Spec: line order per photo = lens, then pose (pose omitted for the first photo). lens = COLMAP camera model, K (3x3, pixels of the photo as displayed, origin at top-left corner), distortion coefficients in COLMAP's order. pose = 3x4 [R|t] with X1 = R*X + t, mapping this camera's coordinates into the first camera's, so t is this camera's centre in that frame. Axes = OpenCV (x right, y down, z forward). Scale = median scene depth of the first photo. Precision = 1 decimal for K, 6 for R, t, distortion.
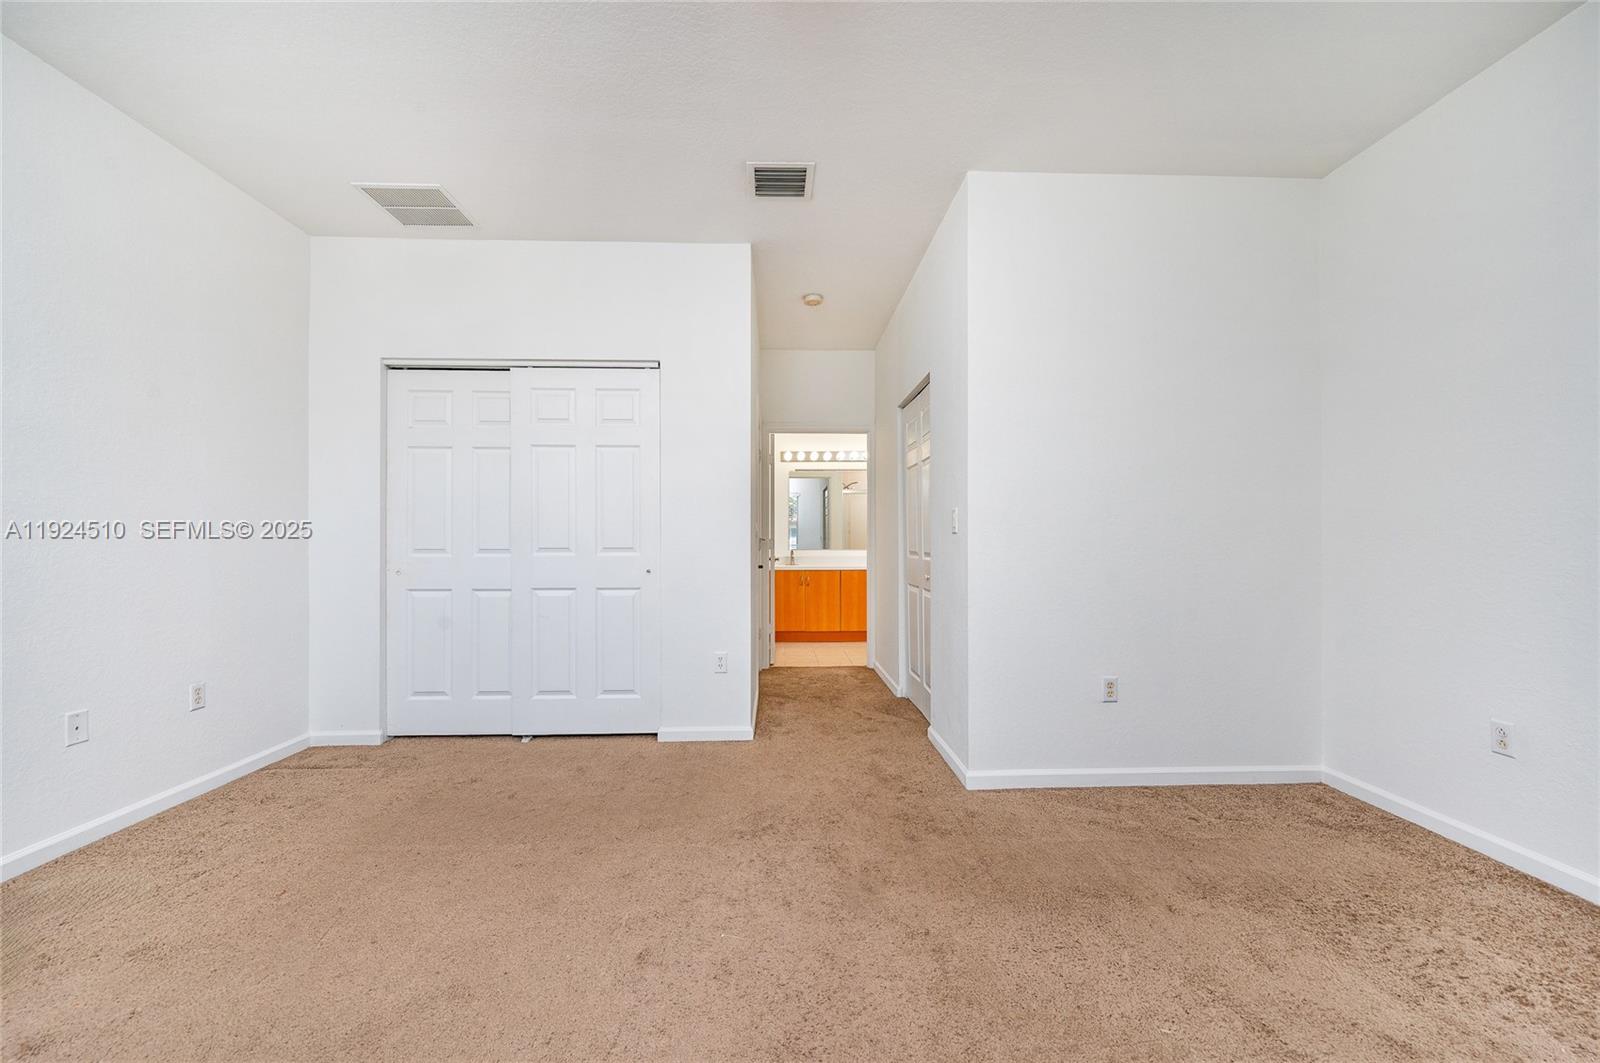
lens RADIAL K [[619.8, 0, 800.0], [0, 619.8, 531.5], [0, 0, 1]] dist [0.000899, 0.000188]
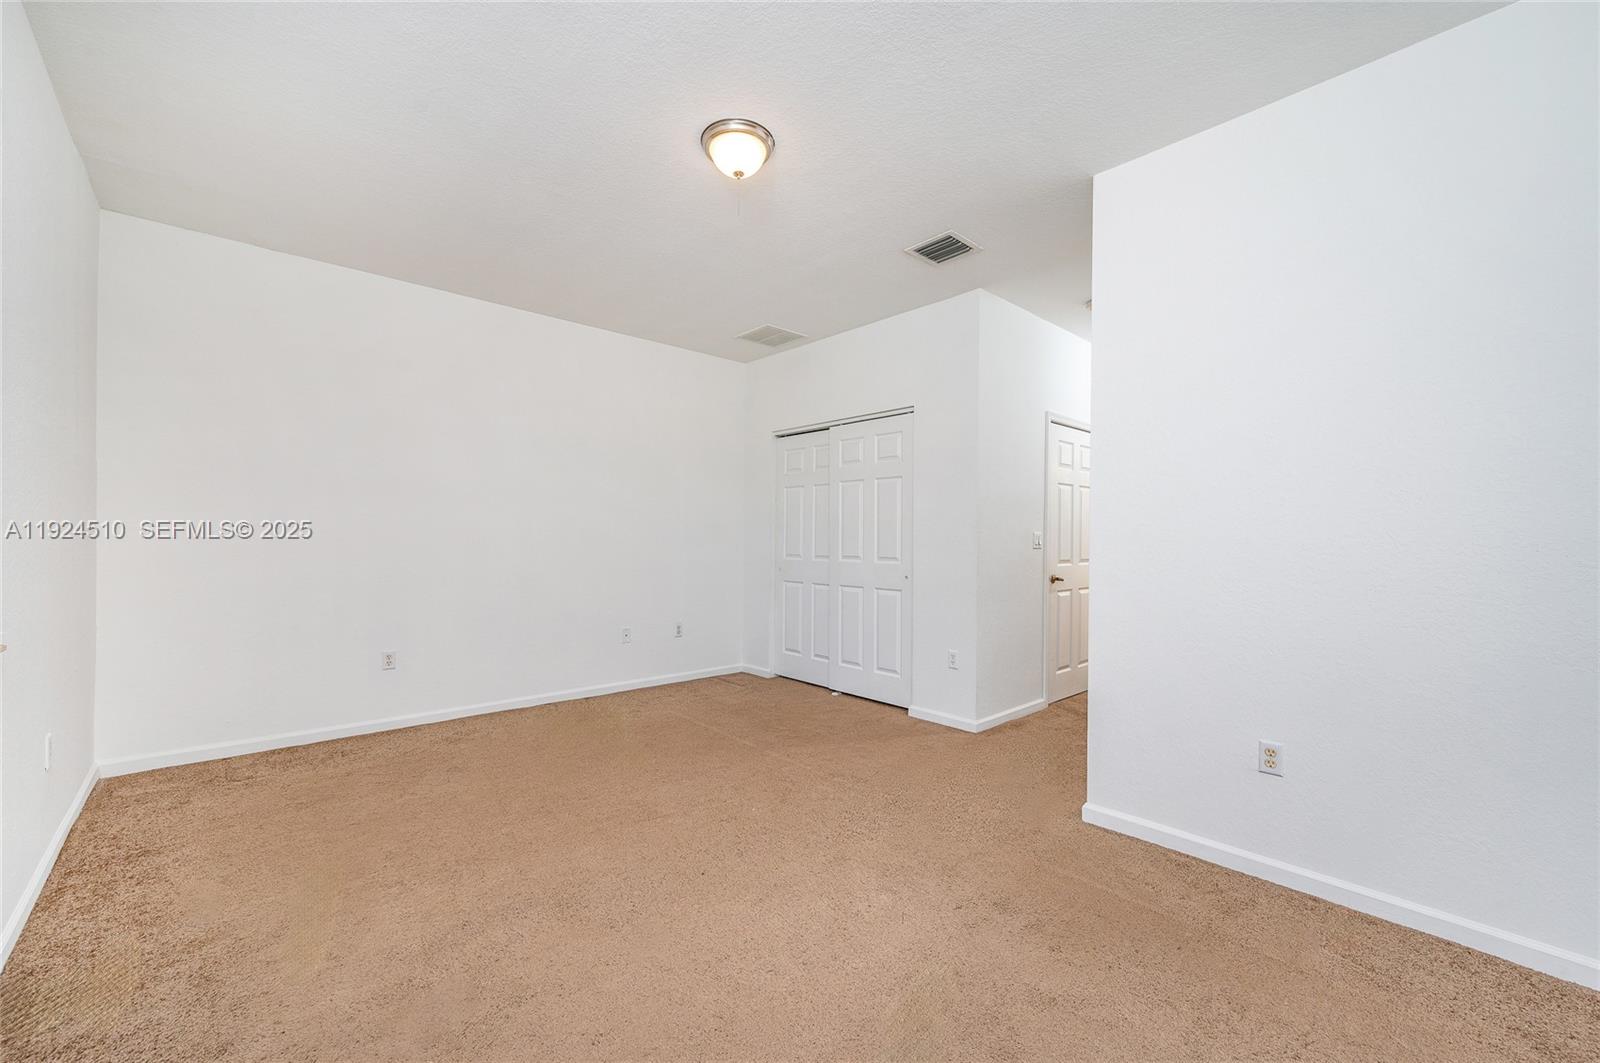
lens RADIAL K [[619.8, 0, 800.0], [0, 619.8, 531.5], [0, 0, 1]] dist [0.000899, 0.000188]
pose [[0.654681, -0.002749, -0.755900, 0.571023], [0.000337, 0.999994, -0.003345, -0.023677], [0.755905, 0.001935, 0.654678, 0.029312]]
